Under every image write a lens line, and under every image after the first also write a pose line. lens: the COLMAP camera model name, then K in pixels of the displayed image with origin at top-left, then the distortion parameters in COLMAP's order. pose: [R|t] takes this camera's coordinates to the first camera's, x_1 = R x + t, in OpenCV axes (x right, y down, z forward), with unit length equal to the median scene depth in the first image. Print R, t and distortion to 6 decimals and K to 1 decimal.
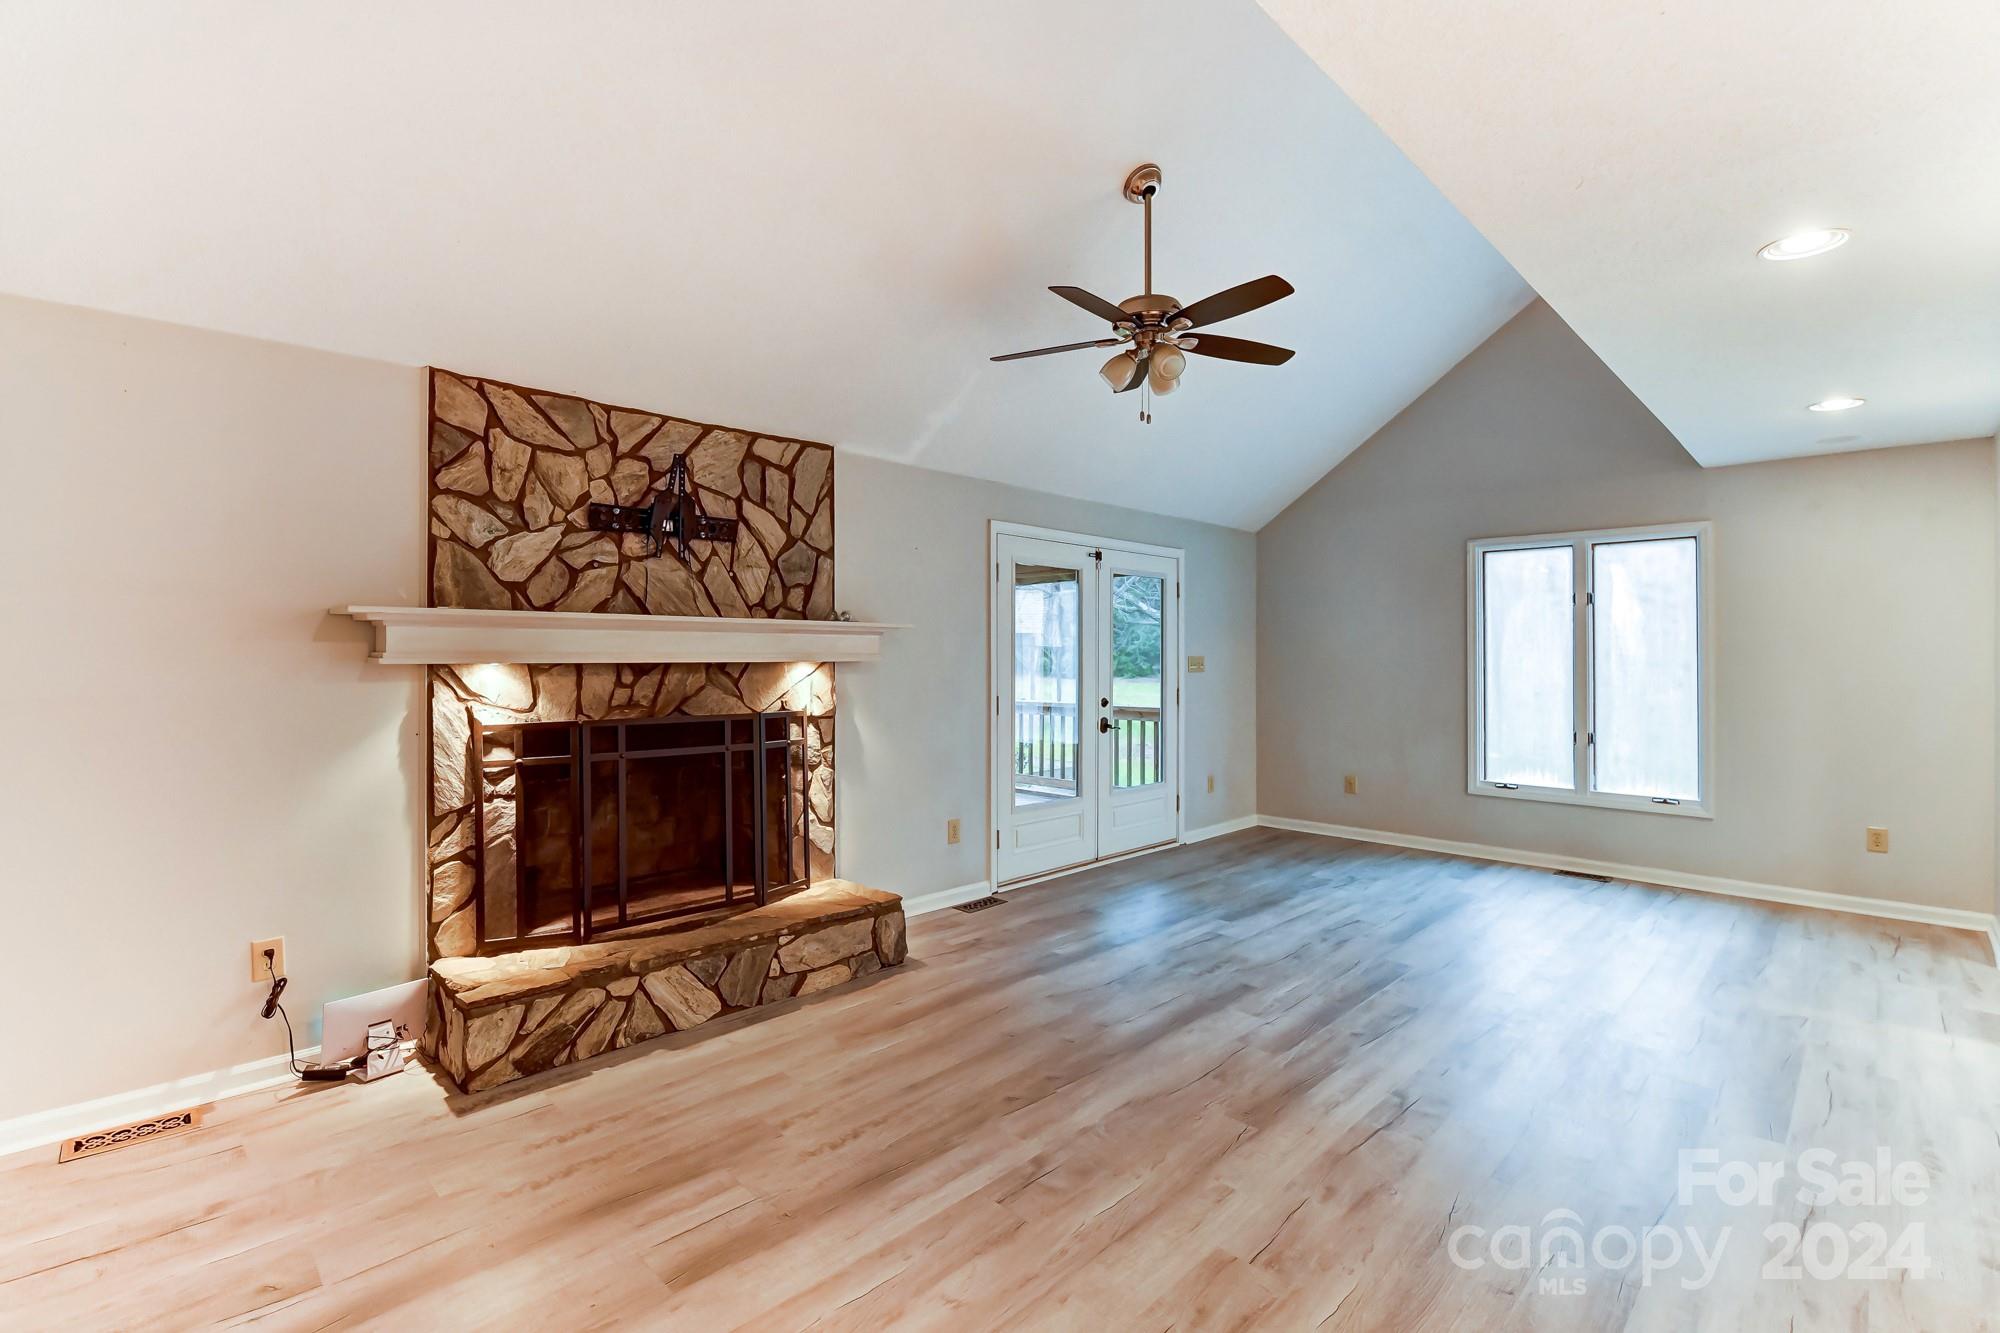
lens RADIAL K [[889.9, 0, 996.3], [0, 889.9, 652.1], [0, 0, 1]] dist [0.003607, -0.007752]
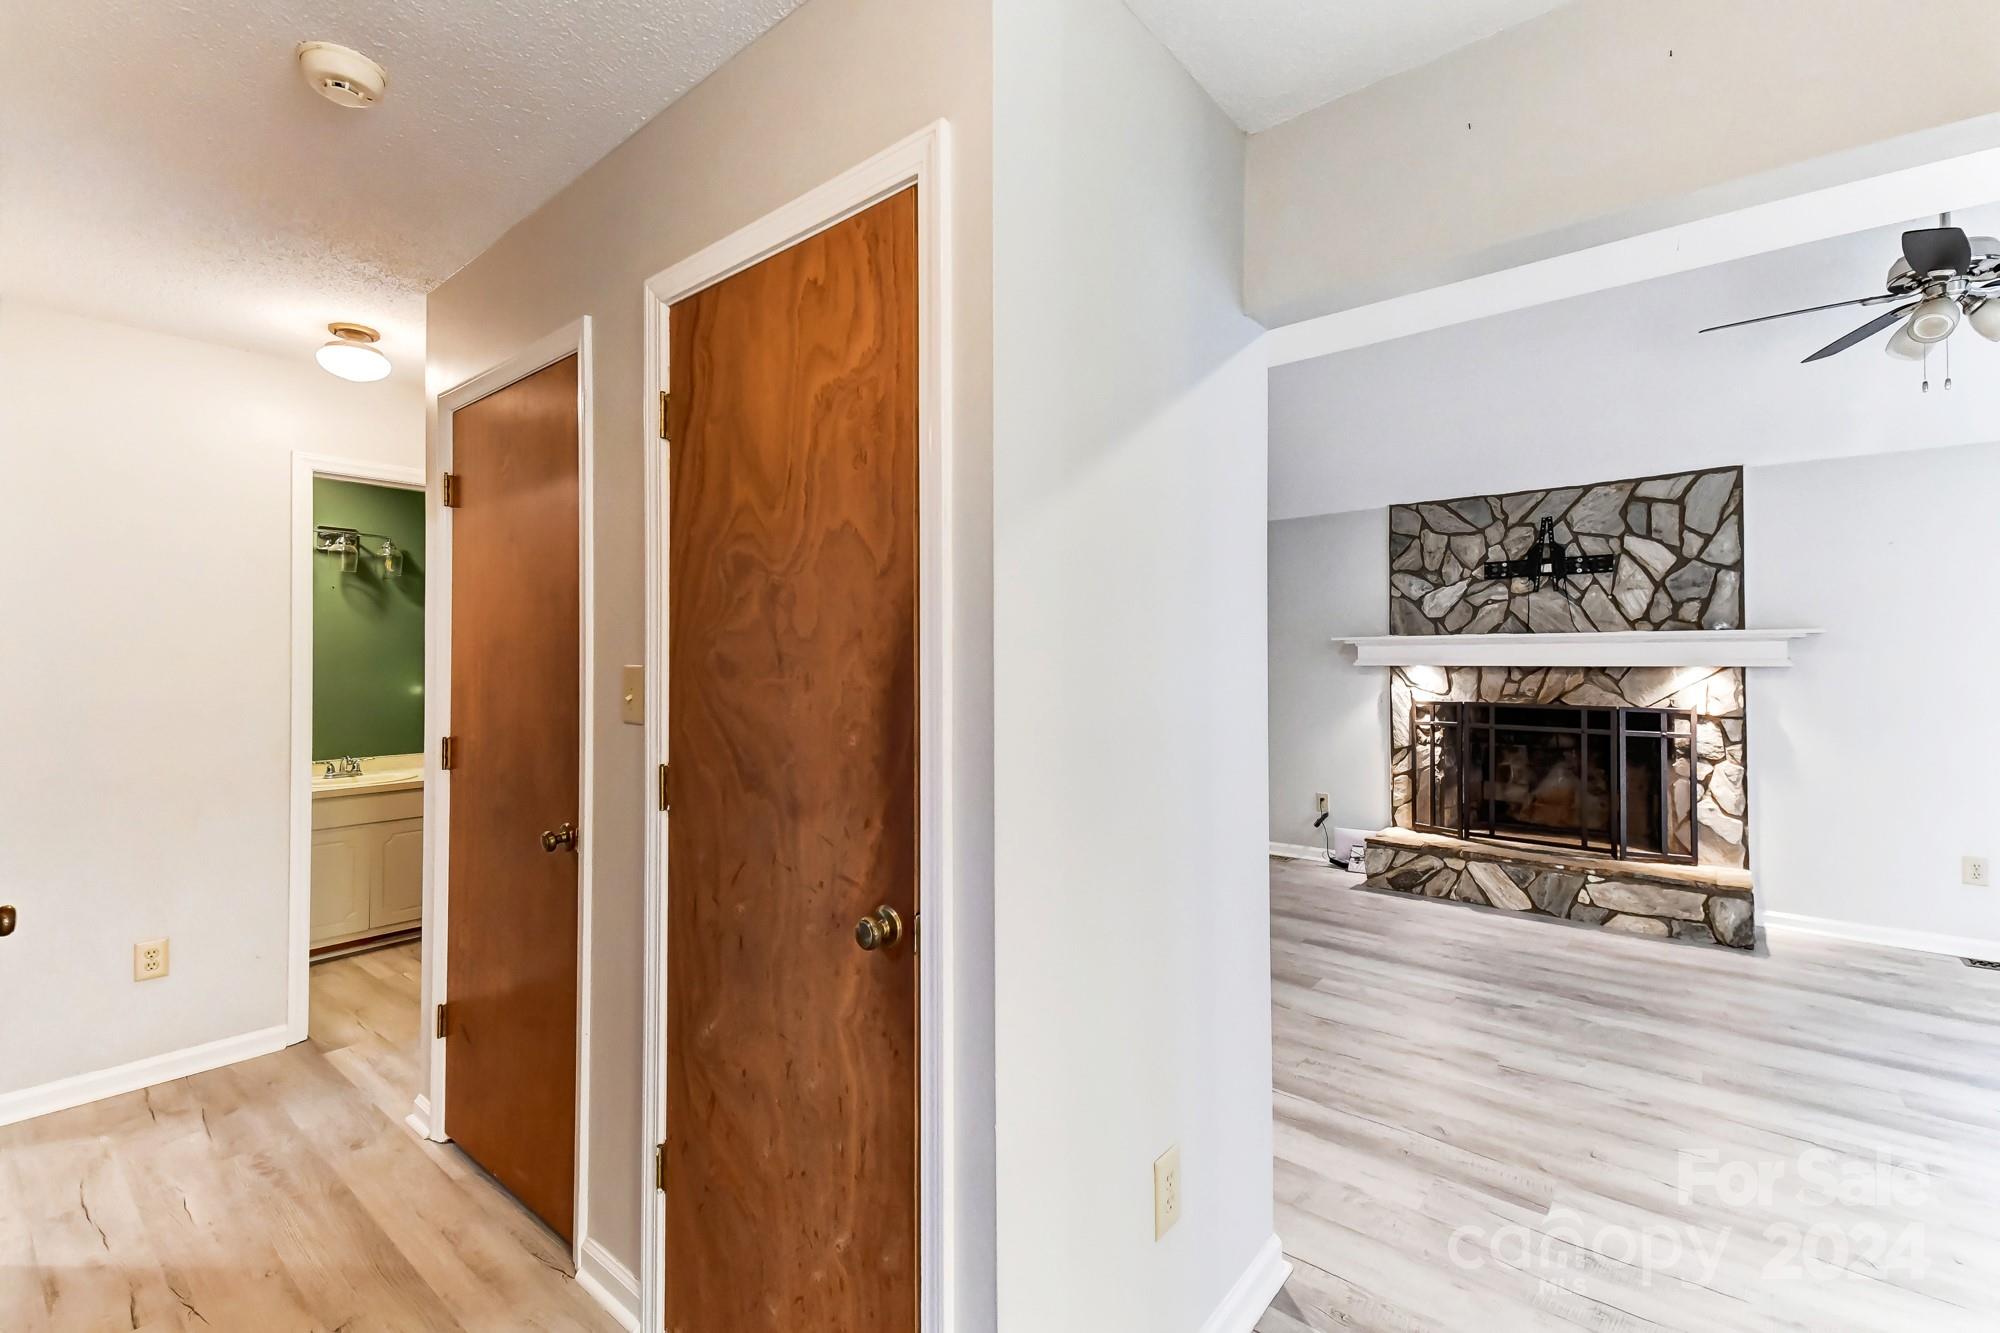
lens RADIAL K [[889.9, 0, 1013.5], [0, 889.9, 653.1], [0, 0, 1]] dist [0.003607, -0.007752]
pose [[0.106021, -0.011937, -0.994292, 0.957033], [0.003788, 0.999926, -0.011601, 0.004597], [0.994357, -0.002537, 0.106058, 0.017929]]
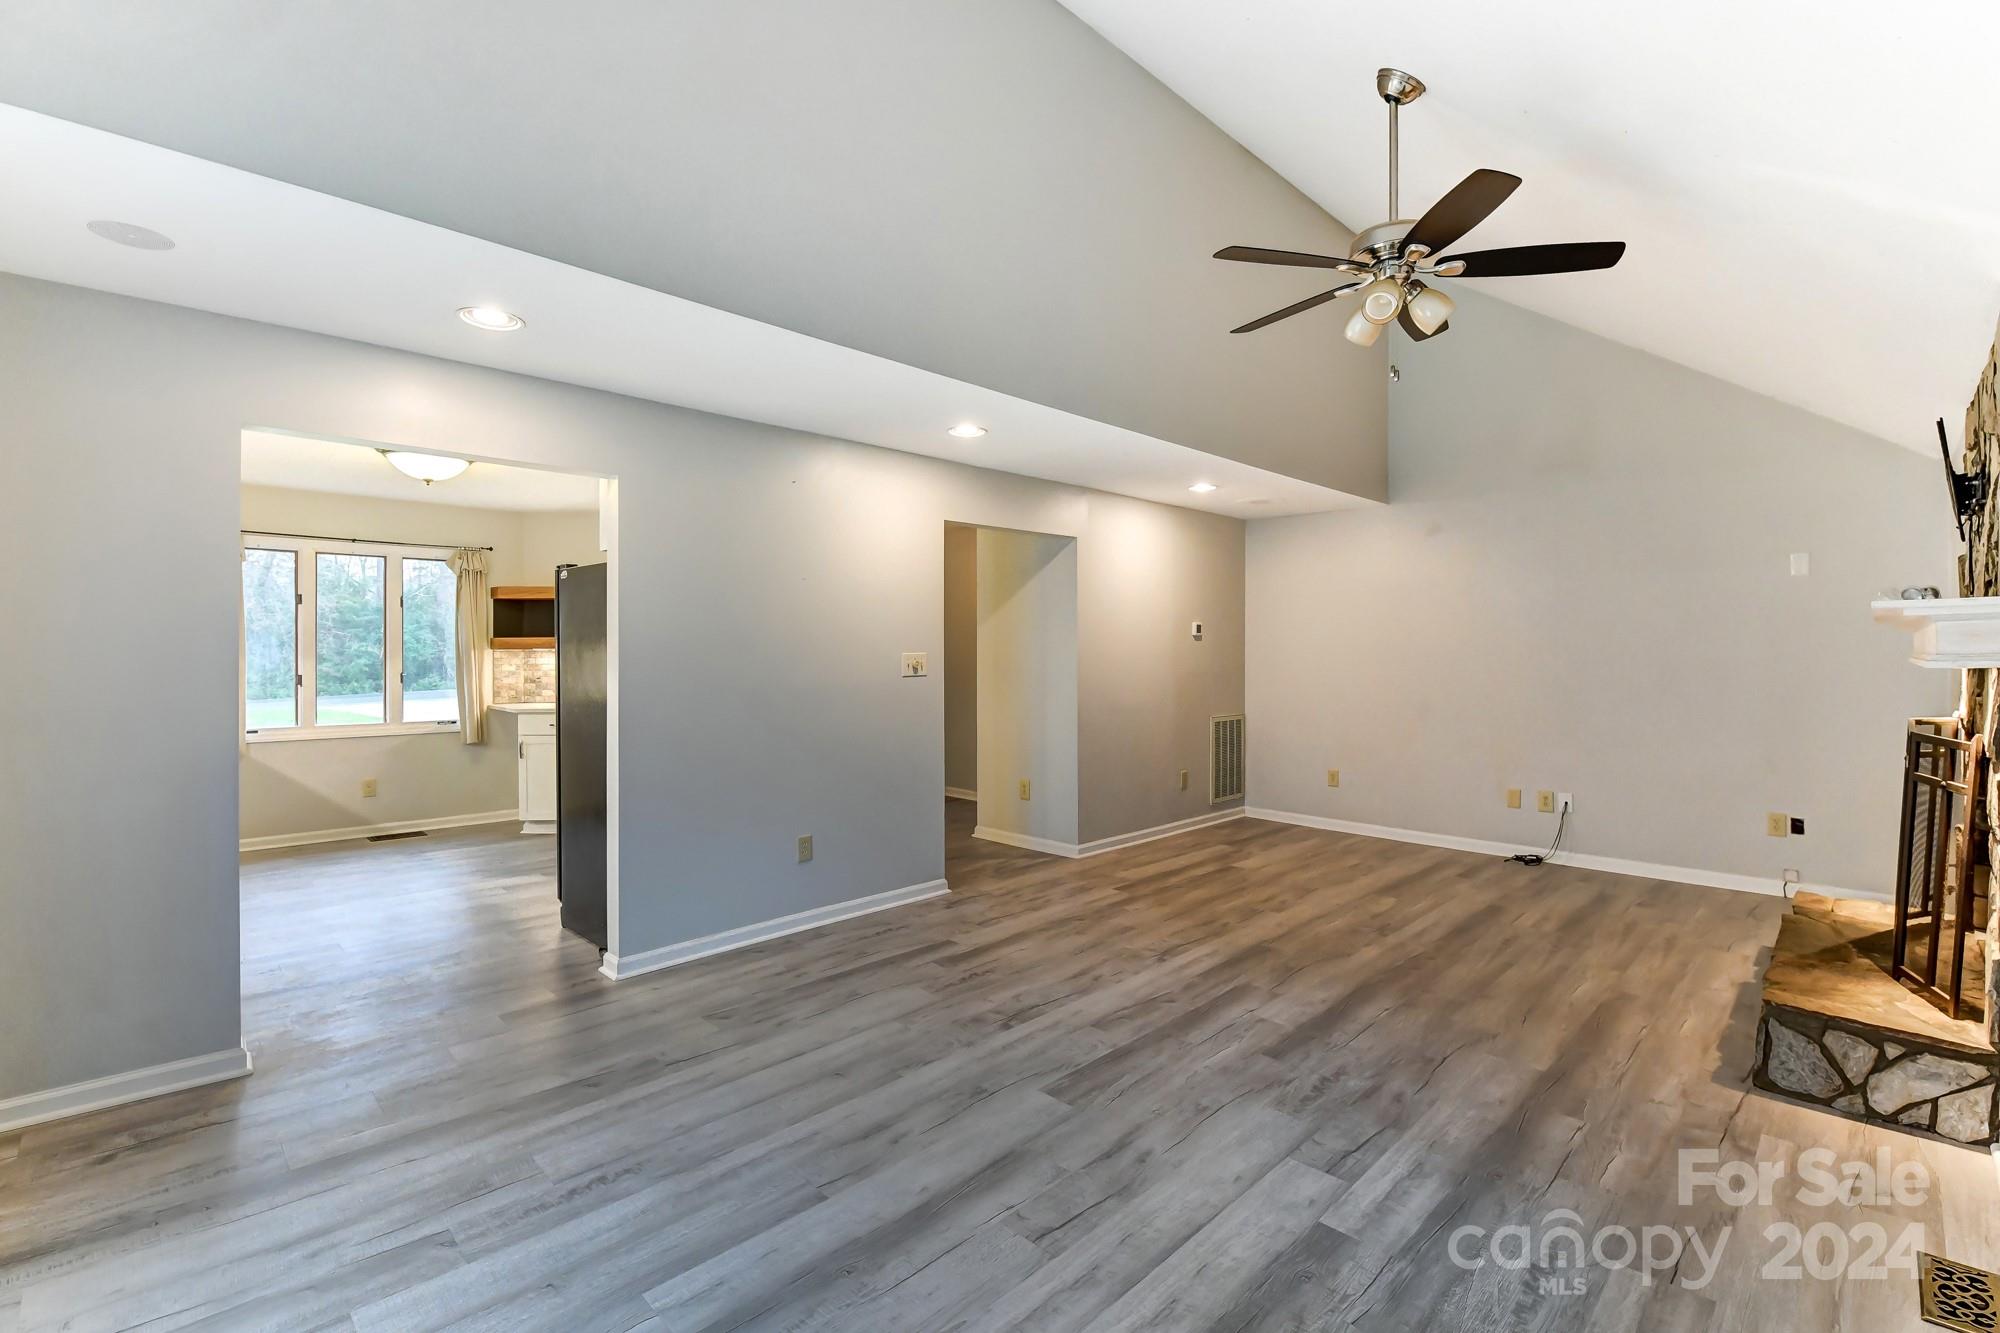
lens RADIAL K [[889.9, 0, 996.4], [0, 889.9, 666.1], [0, 0, 1]] dist [0.003607, -0.007752]
pose [[-0.999968, -0.006603, 0.004418, 0.560386], [-0.006548, 0.999902, 0.012395, 0.006910], [-0.004499, 0.012365, -0.999913, 1.898546]]
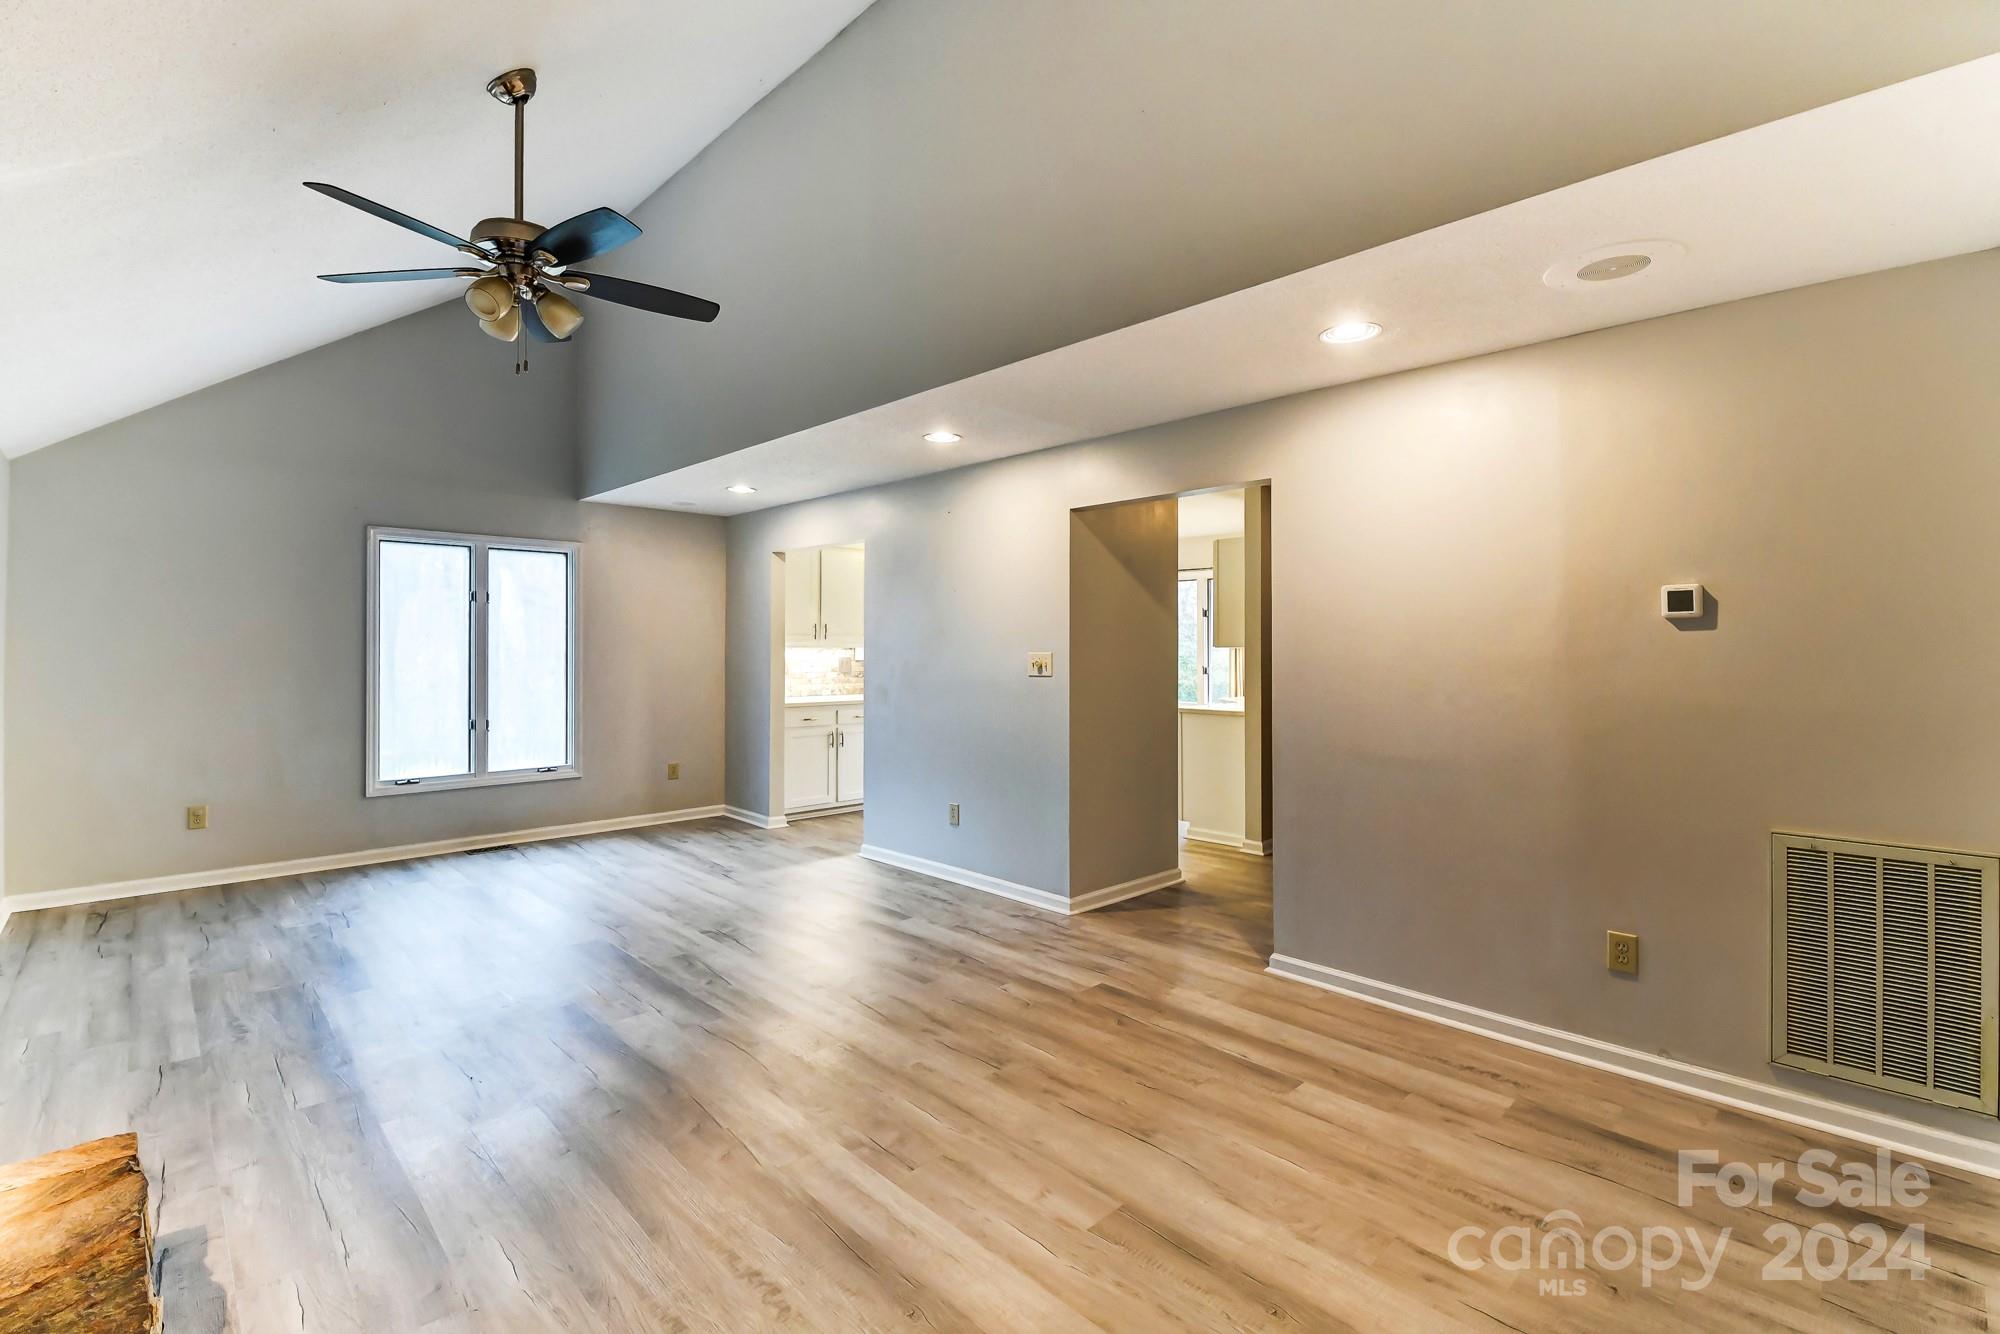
lens RADIAL K [[889.9, 0, 1000.1], [0, 889.9, 655.5], [0, 0, 1]] dist [0.003607, -0.007752]
pose [[0.022744, -0.013680, 0.999648, -0.665813], [-0.004829, 0.999893, 0.013793, -0.010360], [-0.999730, -0.005141, 0.022675, 0.547972]]
